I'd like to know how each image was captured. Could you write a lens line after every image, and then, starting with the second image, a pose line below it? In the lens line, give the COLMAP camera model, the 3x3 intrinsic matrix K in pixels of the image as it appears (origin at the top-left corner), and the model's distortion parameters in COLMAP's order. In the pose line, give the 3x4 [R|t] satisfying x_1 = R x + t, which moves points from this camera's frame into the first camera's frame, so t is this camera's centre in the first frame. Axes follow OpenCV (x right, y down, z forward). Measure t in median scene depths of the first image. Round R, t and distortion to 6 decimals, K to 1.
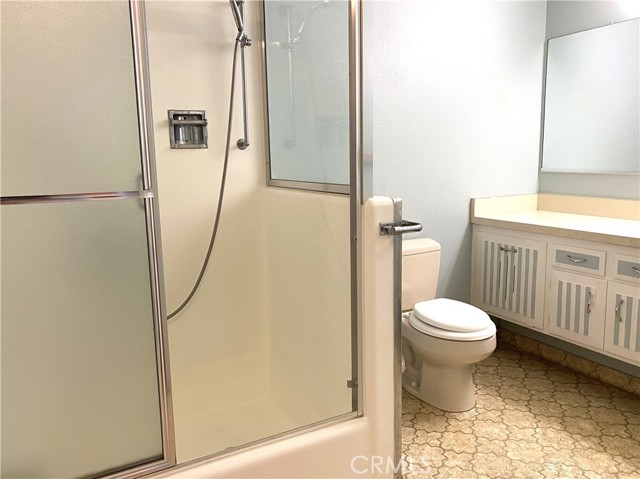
lens RADIAL K [[489.1, 0, 317.7], [0, 489.1, 230.0], [0, 0, 1]] dist [0.013136, -0.002460]
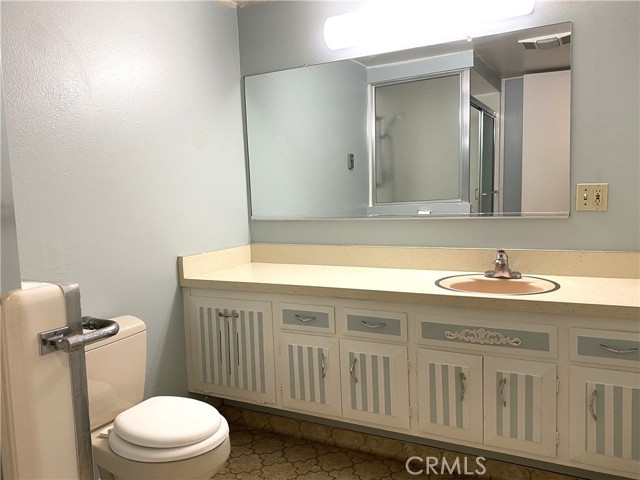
lens RADIAL K [[489.1, 0, 317.7], [0, 489.1, 230.5], [0, 0, 1]] dist [0.013136, -0.002460]
pose [[0.818774, -0.057103, 0.571269, 0.049617], [0.107780, 0.992638, -0.055253, -0.043137], [-0.563908, 0.106811, 0.818901, 0.234949]]
